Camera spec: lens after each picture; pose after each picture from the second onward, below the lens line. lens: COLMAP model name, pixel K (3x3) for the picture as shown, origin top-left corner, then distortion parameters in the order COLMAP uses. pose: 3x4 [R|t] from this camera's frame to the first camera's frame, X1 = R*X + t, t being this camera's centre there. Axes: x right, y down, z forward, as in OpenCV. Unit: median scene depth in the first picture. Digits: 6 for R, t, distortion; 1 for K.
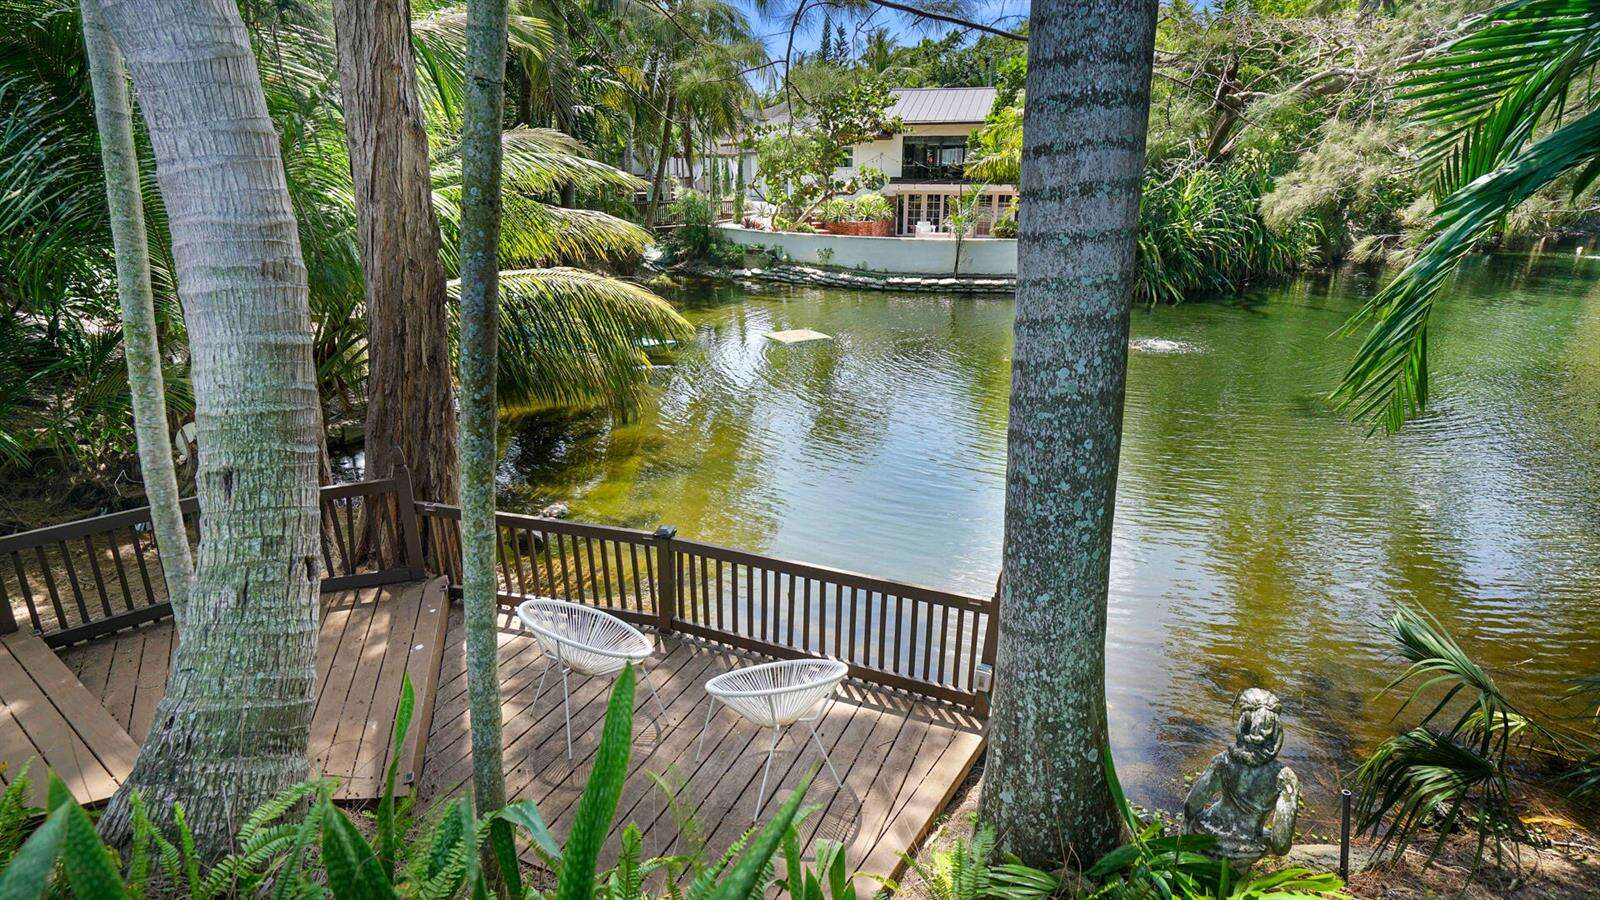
lens RADIAL K [[885.6, 0, 795.2], [0, 885.6, 444.5], [0, 0, 1]] dist [-0.022017, 0.000207]
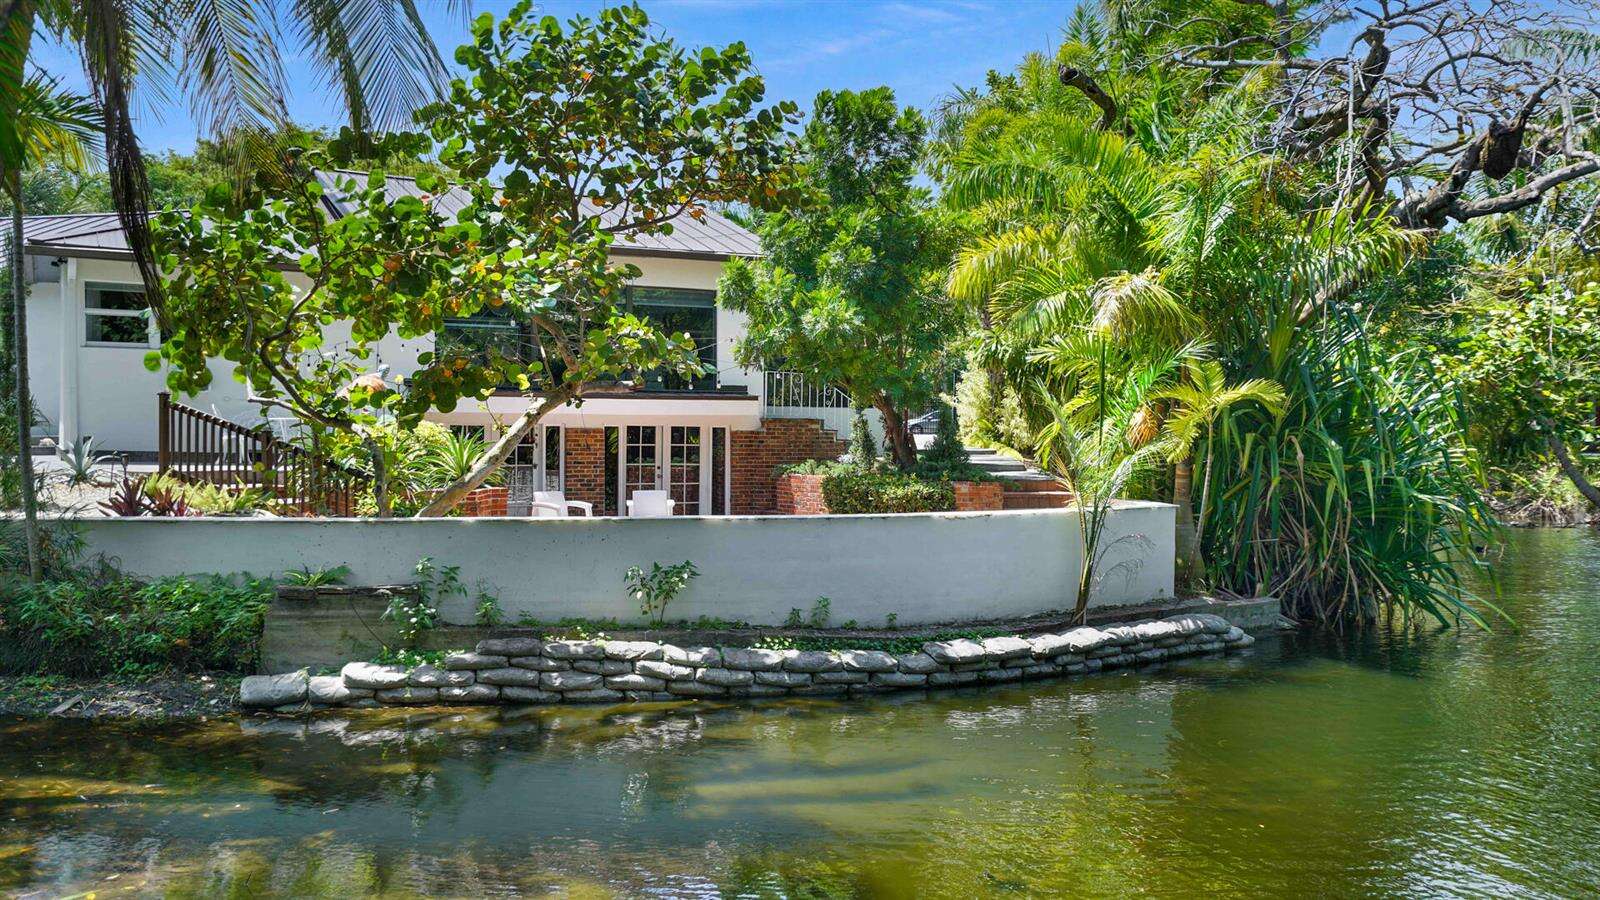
lens RADIAL K [[1298.1, 0, 786.8], [0, 1298.1, 446.5], [0, 0, 1]] dist [-0.002296, -0.027640]
pose [[0.722832, 0.006830, 0.690990, -0.233312], [0.209662, 0.950646, -0.228721, -0.163910], [-0.658449, 0.310202, 0.685726, 0.720048]]
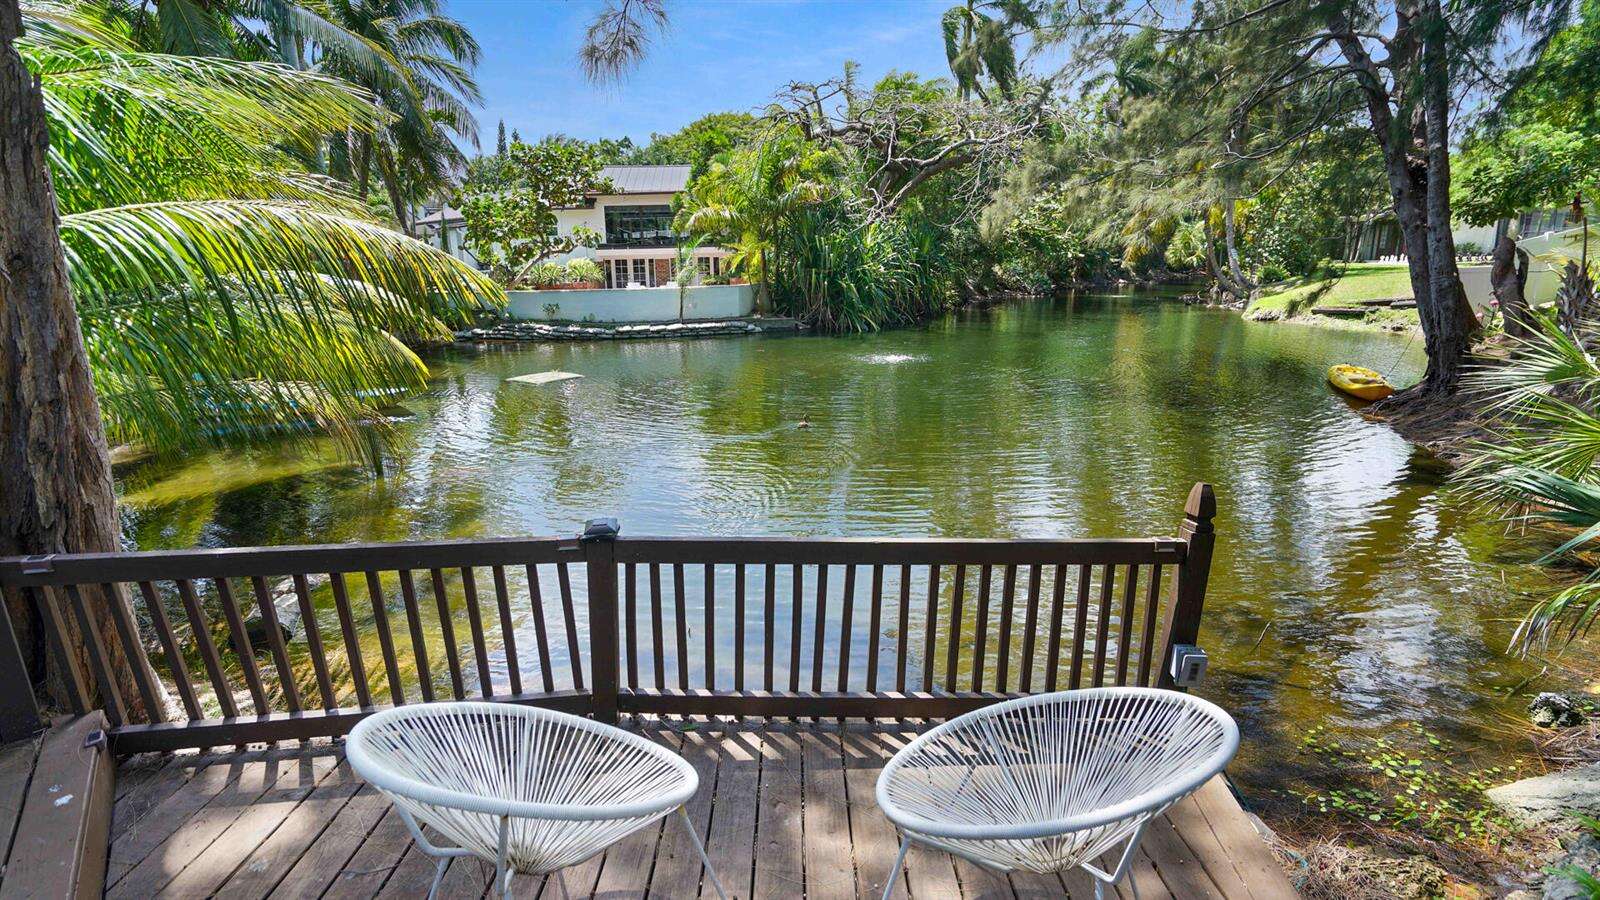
lens RADIAL K [[757.2, 0, 801.6], [0, 757.2, 445.4], [0, 0, 1]] dist [-0.020702, 0.004104]
pose [[0.921247, -0.110130, 0.373063, -0.042566], [0.136164, 0.989705, -0.044079, 0.017953], [-0.364368, 0.091406, 0.926758, 0.112254]]
